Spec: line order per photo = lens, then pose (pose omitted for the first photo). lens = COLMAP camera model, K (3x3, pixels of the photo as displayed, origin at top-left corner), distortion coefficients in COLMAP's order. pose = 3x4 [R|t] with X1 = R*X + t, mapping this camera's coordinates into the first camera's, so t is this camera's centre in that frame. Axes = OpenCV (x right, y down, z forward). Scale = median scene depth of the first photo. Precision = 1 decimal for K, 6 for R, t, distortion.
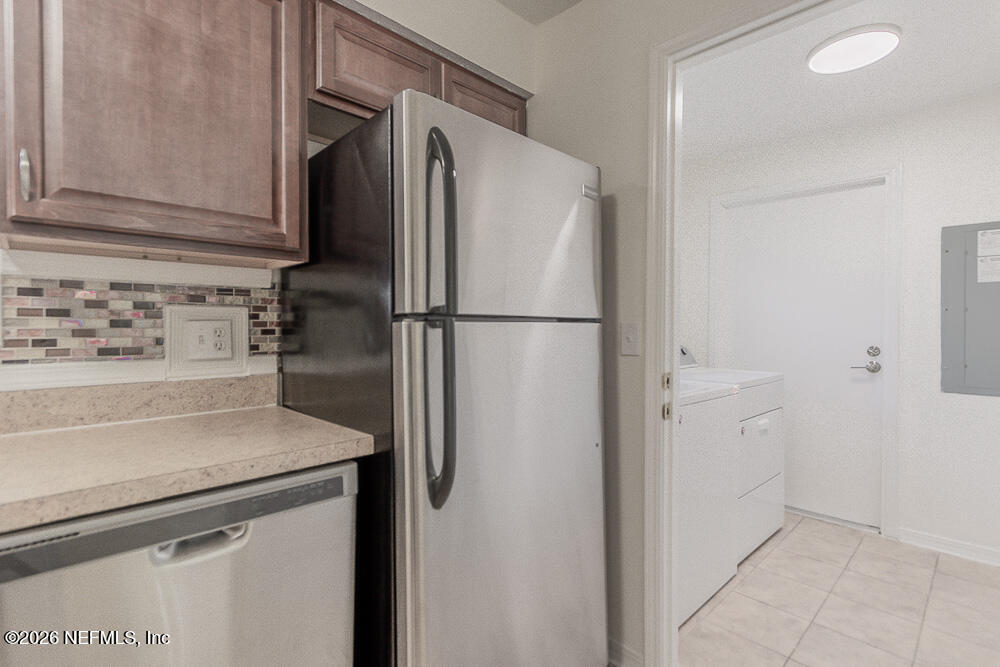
lens RADIAL K [[475.5, 0, 497.7], [0, 475.5, 331.6], [0, 0, 1]] dist [0.001983, -0.002786]
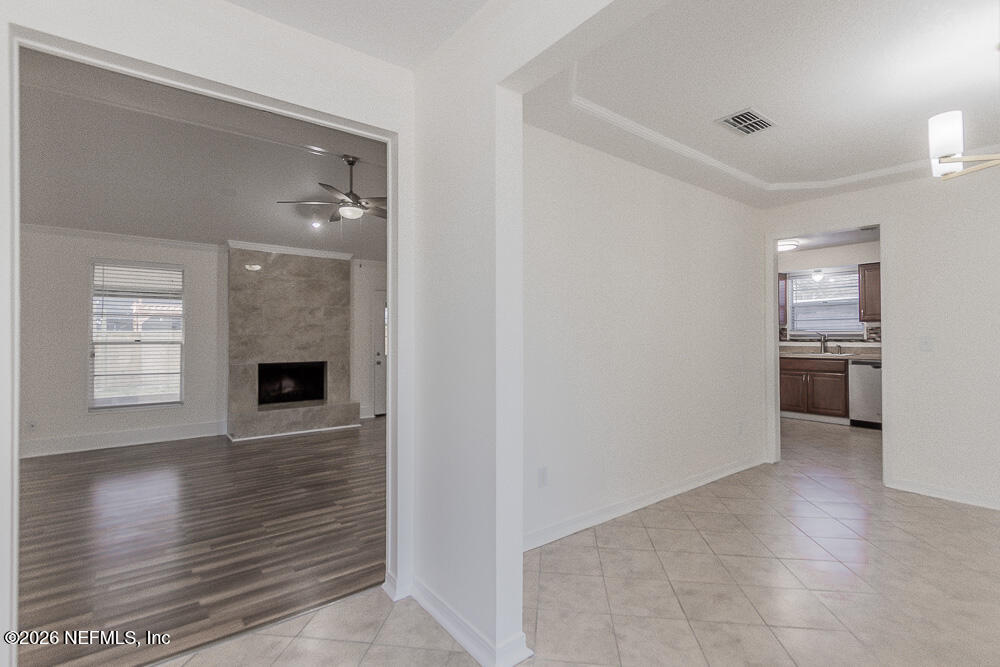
lens RADIAL K [[475.5, 0, 496.1], [0, 475.5, 325.0], [0, 0, 1]] dist [0.001983, -0.002786]
pose [[-0.126234, -0.033963, -0.991419, 4.814212], [-0.014465, 0.999371, -0.032393, 0.103490], [0.991895, 0.010251, -0.126646, -2.502691]]
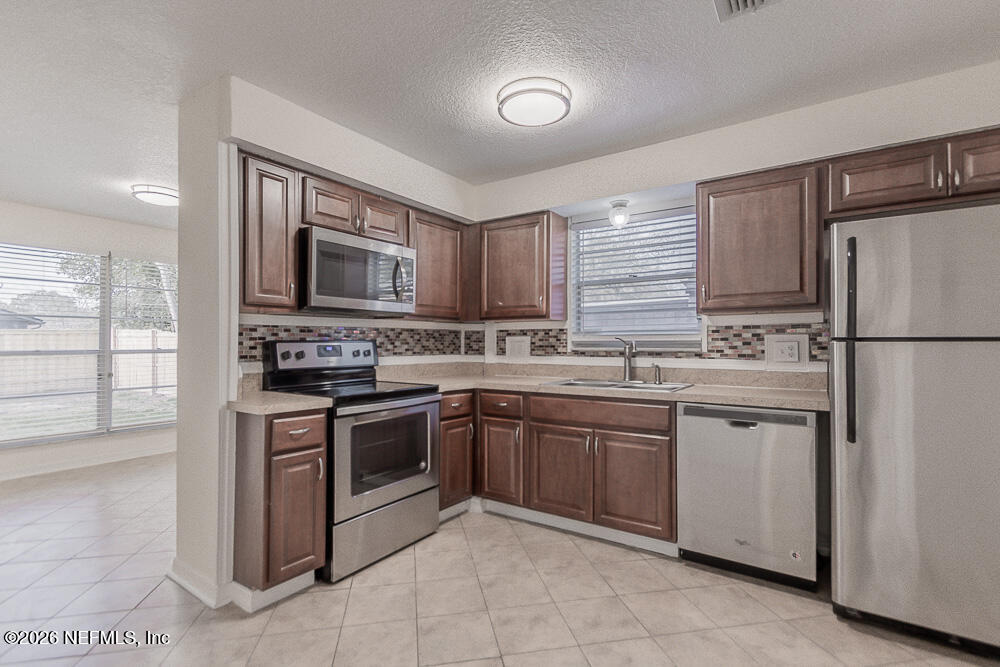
lens RADIAL K [[475.5, 0, 500.7], [0, 475.5, 340.7], [0, 0, 1]] dist [0.001983, -0.002786]
pose [[0.196641, -0.009246, -0.980432, 1.260206], [-0.011550, 0.999864, -0.011746, 0.010663], [0.980408, 0.013634, 0.196507, -0.625234]]
